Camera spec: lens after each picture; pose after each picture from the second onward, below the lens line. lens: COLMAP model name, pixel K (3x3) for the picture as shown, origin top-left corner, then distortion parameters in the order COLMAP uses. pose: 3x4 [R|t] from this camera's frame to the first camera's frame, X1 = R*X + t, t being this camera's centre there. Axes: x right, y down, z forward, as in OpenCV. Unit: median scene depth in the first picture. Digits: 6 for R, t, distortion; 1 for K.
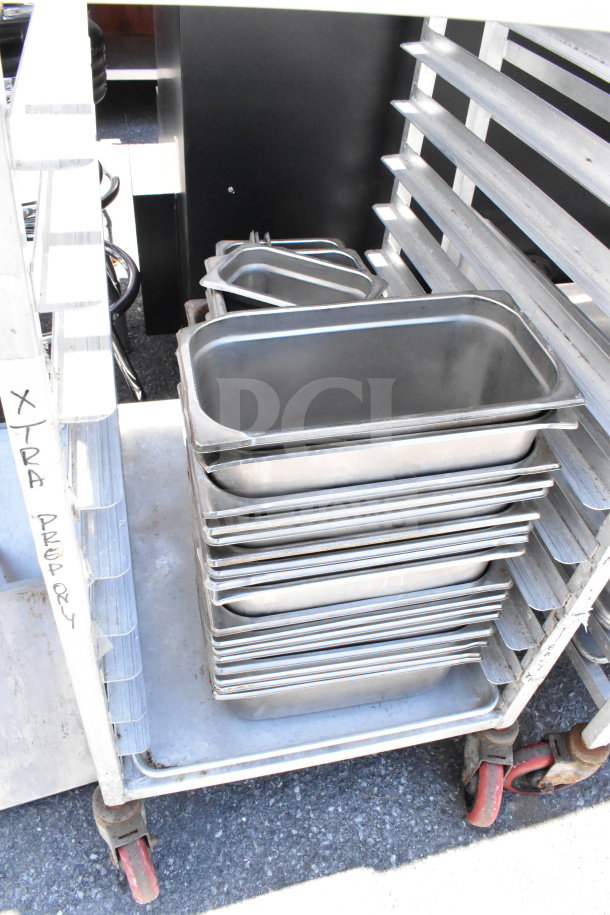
lens RADIAL K [[708.6, 0, 299.7], [0, 708.6, 474.0], [0, 0, 1]] dist [-0.089926, 0.004743]
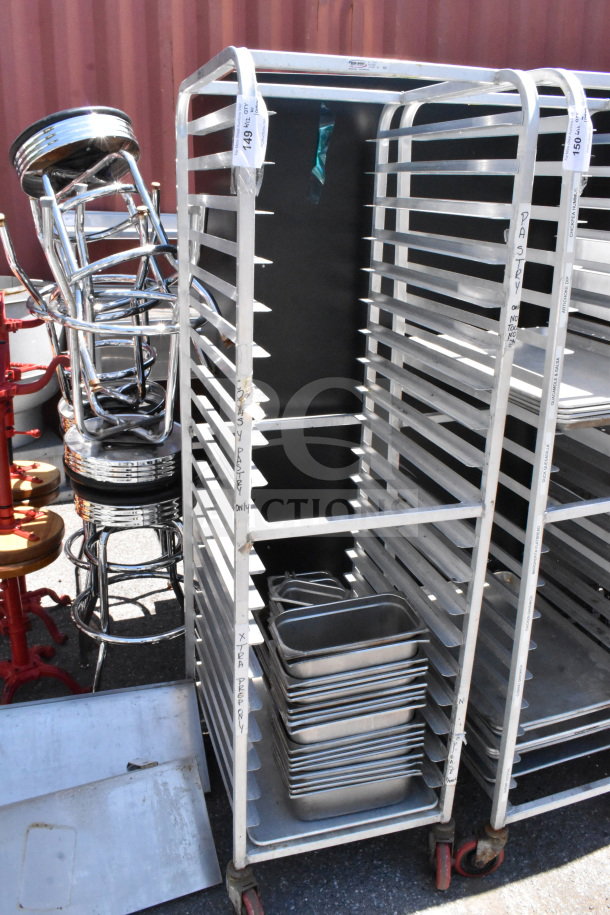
lens RADIAL K [[785.4, 0, 305.0], [0, 785.4, 457.5], [0, 0, 1]] dist [-0.074850, 0.011681]
pose [[0.996507, -0.077466, 0.031188, -0.061498], [0.083438, 0.908245, -0.410036, 0.301706], [0.003437, 0.411206, 0.911536, -1.245893]]
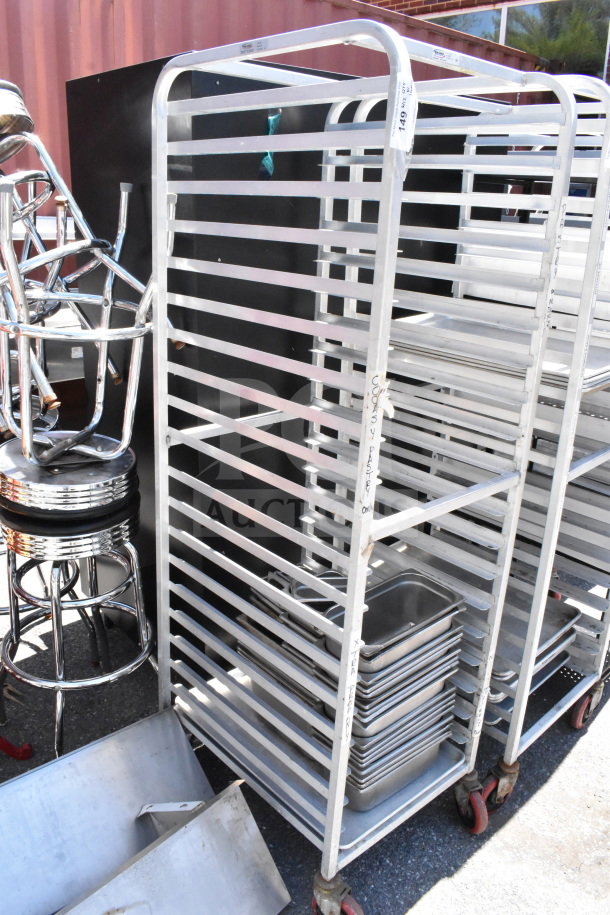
lens RADIAL K [[734.8, 0, 305.0], [0, 734.8, 457.5], [0, 0, 1]] dist [-0.071294, 0.005146]
pose [[0.880256, -0.199371, 0.430581, -0.834998], [0.349234, 0.886535, -0.303464, 0.034876], [-0.321224, 0.417500, 0.850006, -0.971074]]
